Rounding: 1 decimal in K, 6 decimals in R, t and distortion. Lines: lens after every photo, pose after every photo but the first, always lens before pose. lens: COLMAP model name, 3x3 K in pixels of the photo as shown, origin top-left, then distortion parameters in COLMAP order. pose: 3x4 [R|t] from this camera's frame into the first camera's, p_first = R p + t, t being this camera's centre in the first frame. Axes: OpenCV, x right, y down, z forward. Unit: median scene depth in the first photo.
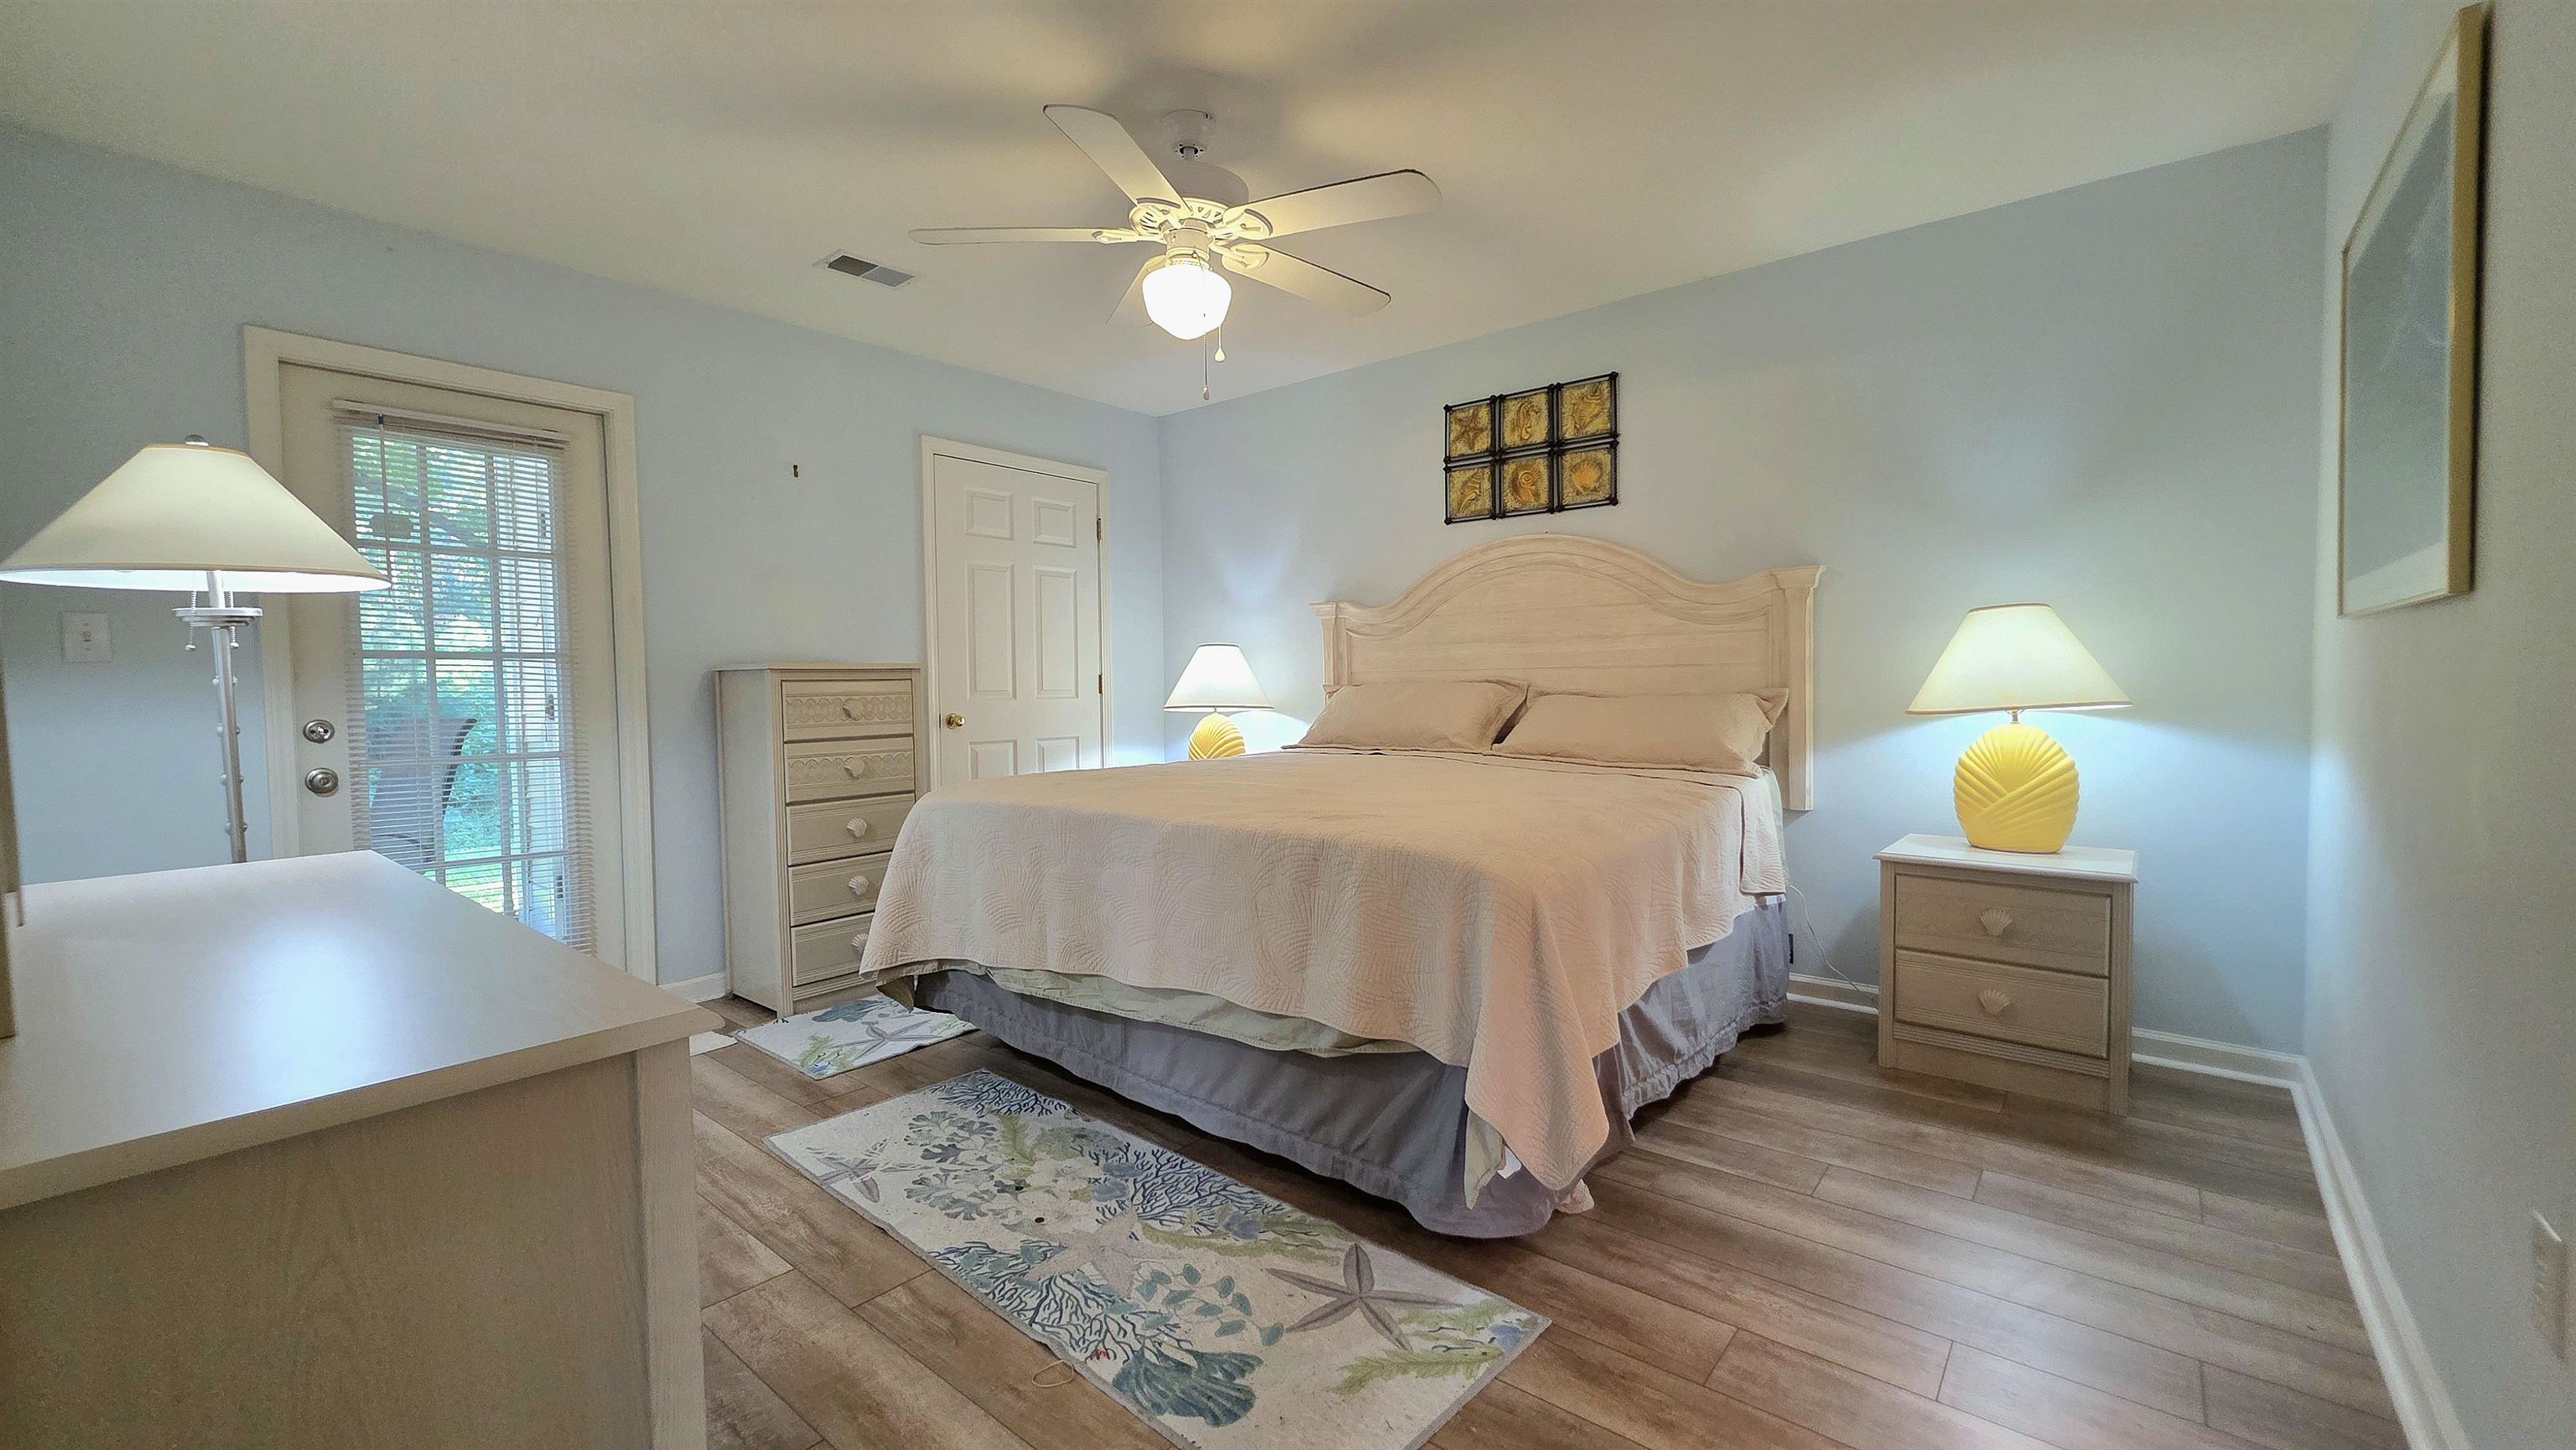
lens RADIAL K [[1055.6, 0, 1304.2], [0, 1055.6, 712.9], [0, 0, 1]] dist [-0.000336, -0.000120]
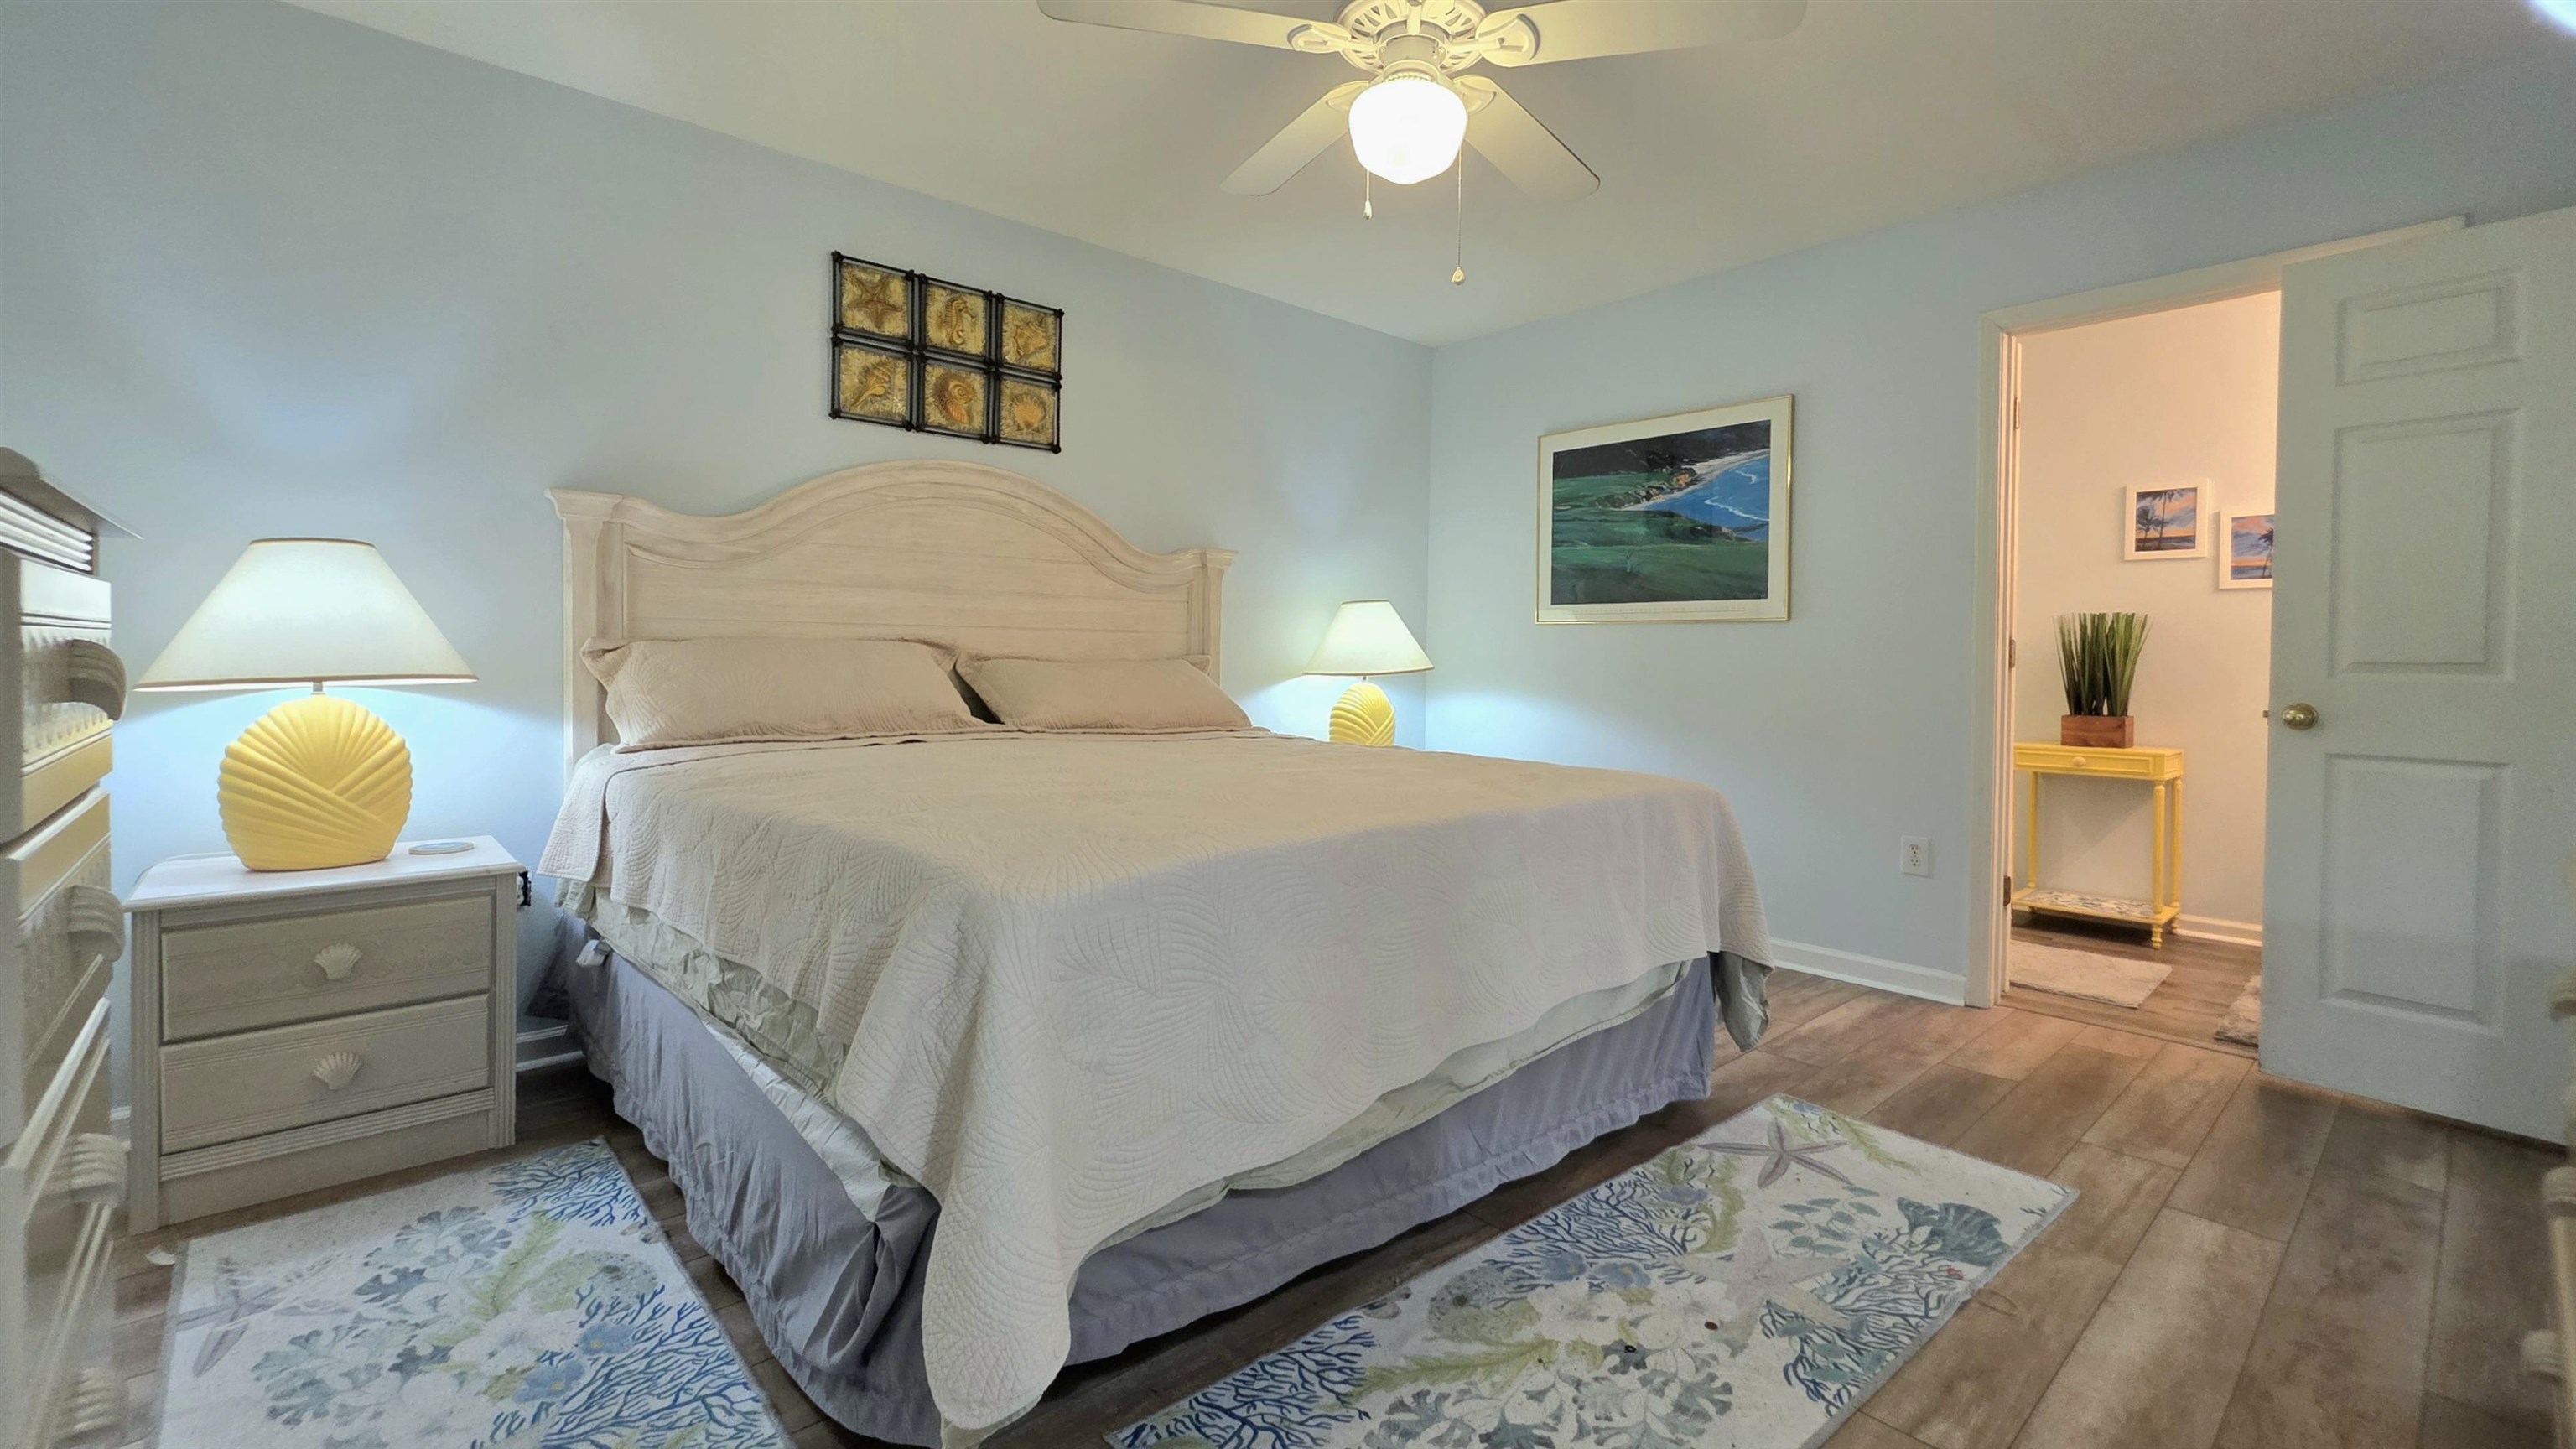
lens RADIAL K [[1085.0, 0, 1292.1], [0, 1085.0, 669.7], [0, 0, 1]] dist [-0.000540, 0.000308]
pose [[0.139528, 0.001691, 0.990217, -0.611603], [0.018189, 0.999825, -0.004270, -0.000810], [-0.990051, 0.018606, 0.139473, 0.670948]]
